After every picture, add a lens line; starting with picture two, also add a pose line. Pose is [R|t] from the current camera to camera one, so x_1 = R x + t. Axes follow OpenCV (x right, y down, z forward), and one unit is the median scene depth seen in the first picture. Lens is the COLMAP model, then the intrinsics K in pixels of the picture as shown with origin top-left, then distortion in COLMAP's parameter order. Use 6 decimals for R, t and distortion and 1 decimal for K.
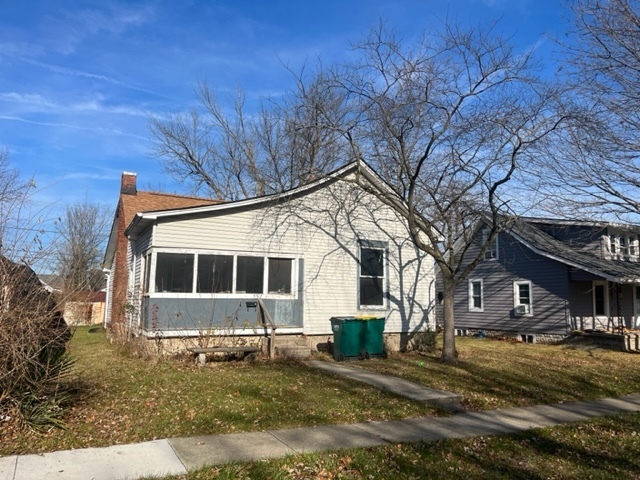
lens RADIAL K [[484.1, 0, 323.1], [0, 484.1, 238.4], [0, 0, 1]] dist [0.049846, -0.030050]
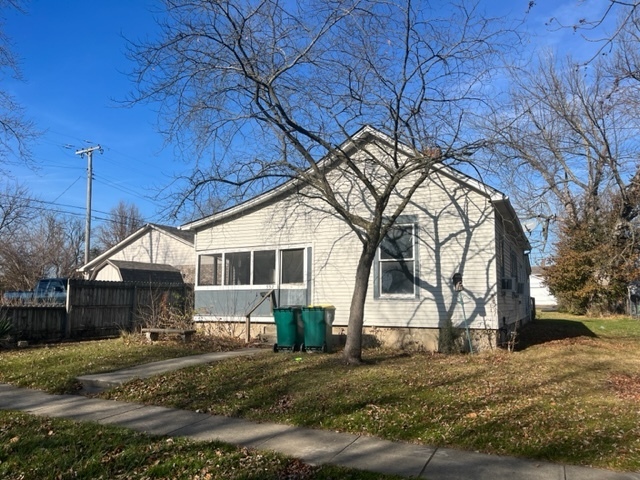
lens RADIAL K [[484.1, 0, 322.9], [0, 484.1, 240.0], [0, 0, 1]] dist [0.049846, -0.030050]
pose [[0.586794, -0.109289, -0.802327, 0.716532], [0.114920, 0.992060, -0.051085, 0.075597], [0.801540, -0.062227, 0.594695, 0.414134]]
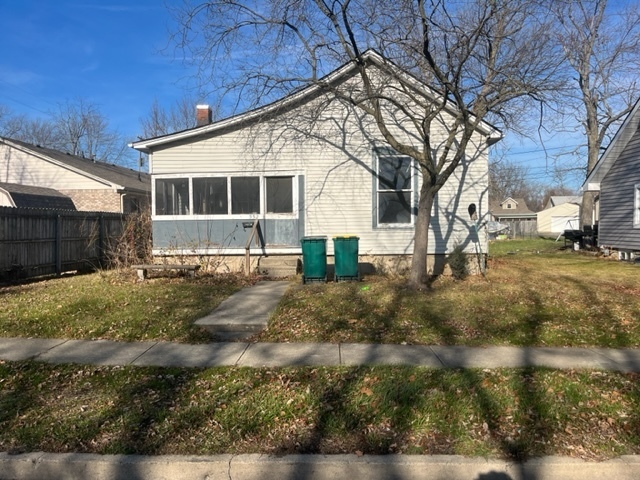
lens RADIAL K [[484.1, 0, 325.5], [0, 484.1, 243.4], [0, 0, 1]] dist [0.049846, -0.030050]
pose [[0.860780, -0.003922, -0.508962, 0.443009], [0.087906, 0.986089, 0.141072, 0.041173], [0.501329, -0.166173, 0.849150, 0.198009]]
